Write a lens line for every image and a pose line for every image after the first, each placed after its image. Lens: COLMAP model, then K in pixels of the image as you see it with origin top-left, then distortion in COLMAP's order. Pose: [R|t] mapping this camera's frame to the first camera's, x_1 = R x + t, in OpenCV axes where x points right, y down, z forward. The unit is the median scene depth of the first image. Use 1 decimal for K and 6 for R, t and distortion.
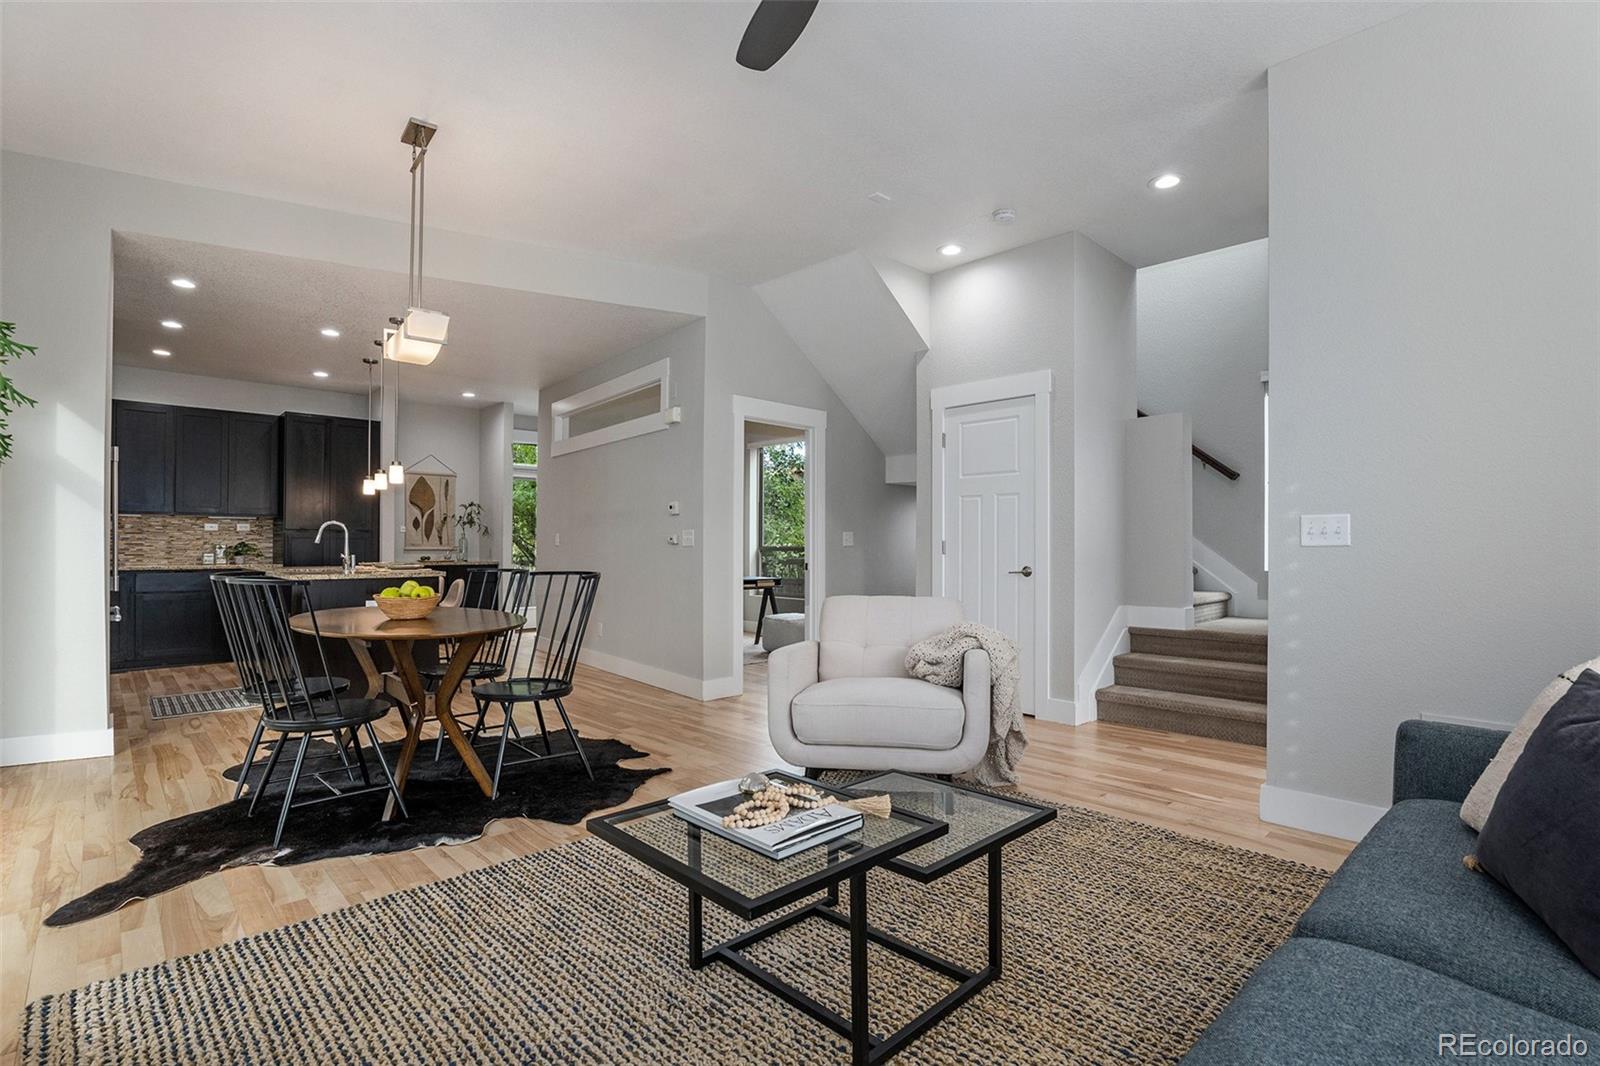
lens RADIAL K [[757.2, 0, 795.8], [0, 757.2, 542.8], [0, 0, 1]] dist [-0.064325, 0.008233]
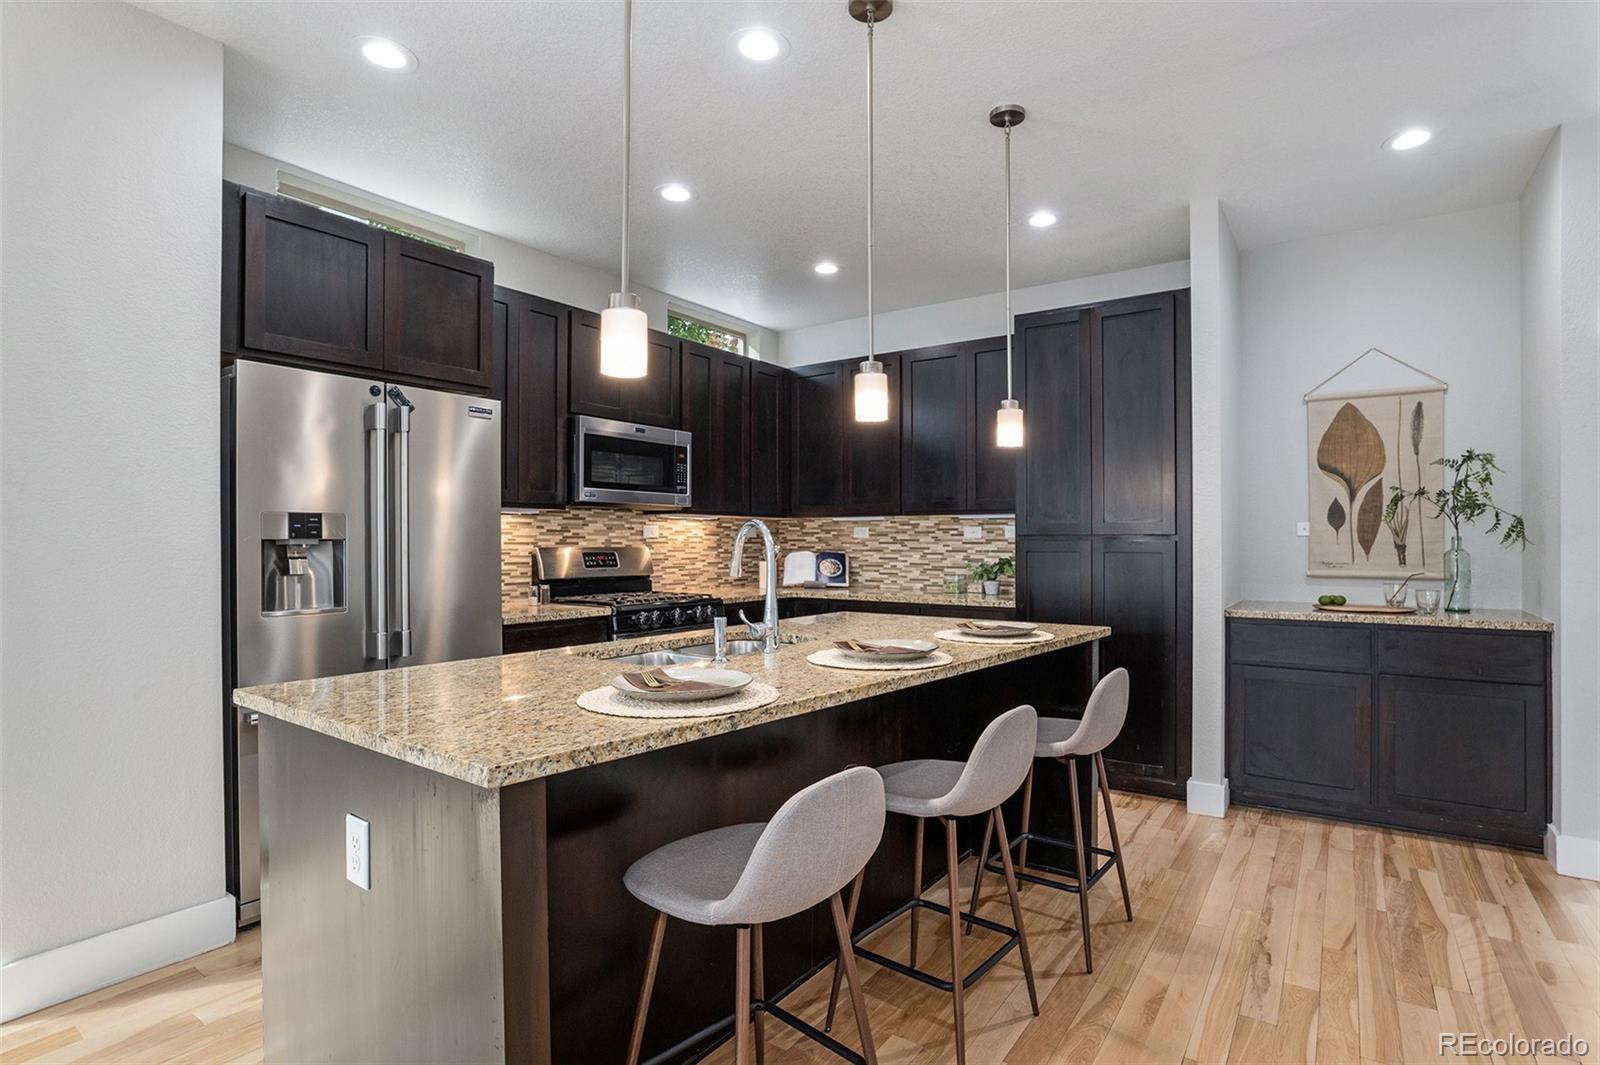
lens RADIAL K [[757.2, 0, 811.3], [0, 757.2, 548.7], [0, 0, 1]] dist [-0.064325, 0.008233]
pose [[0.179148, 0.005387, -0.983807, -0.174419], [0.006558, 0.999956, 0.006670, -0.013267], [0.983800, -0.007647, 0.179105, 0.747261]]
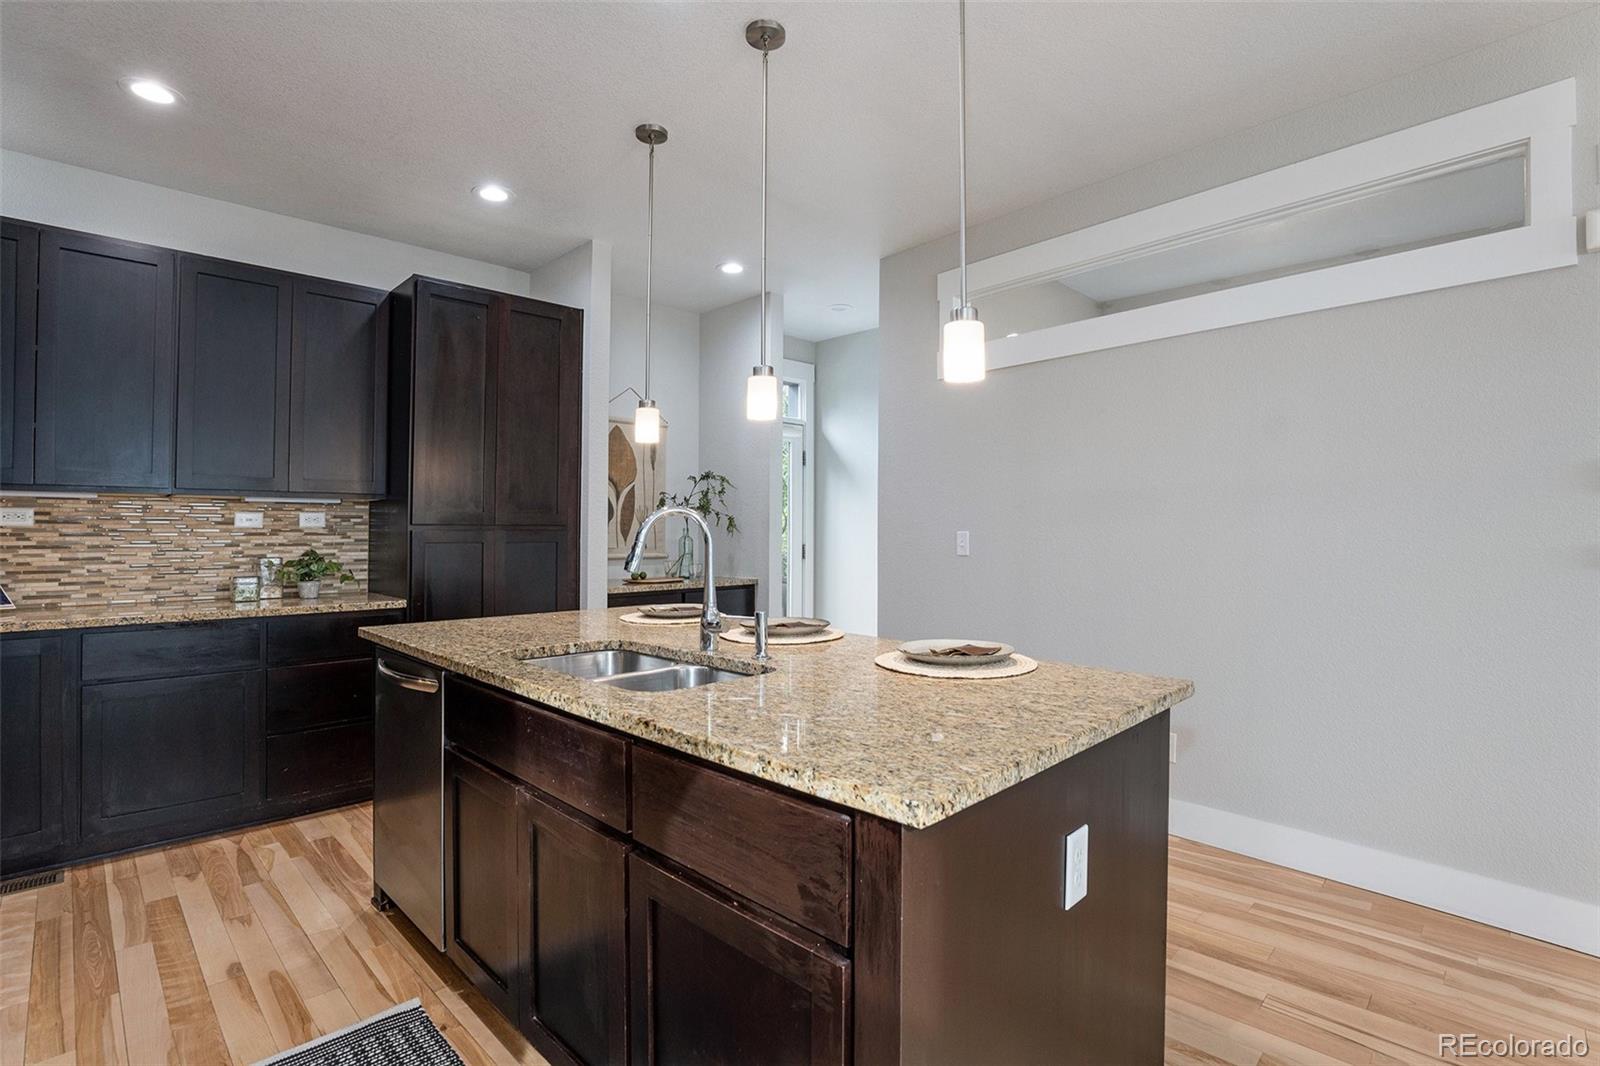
lens RADIAL K [[757.2, 0, 804.4], [0, 757.2, 532.4], [0, 0, 1]] dist [-0.064325, 0.008233]
pose [[0.999826, -0.007950, 0.016900, -0.444873], [0.007866, 0.999957, 0.004996, -0.013555], [-0.016939, -0.004862, 0.999845, 0.511419]]
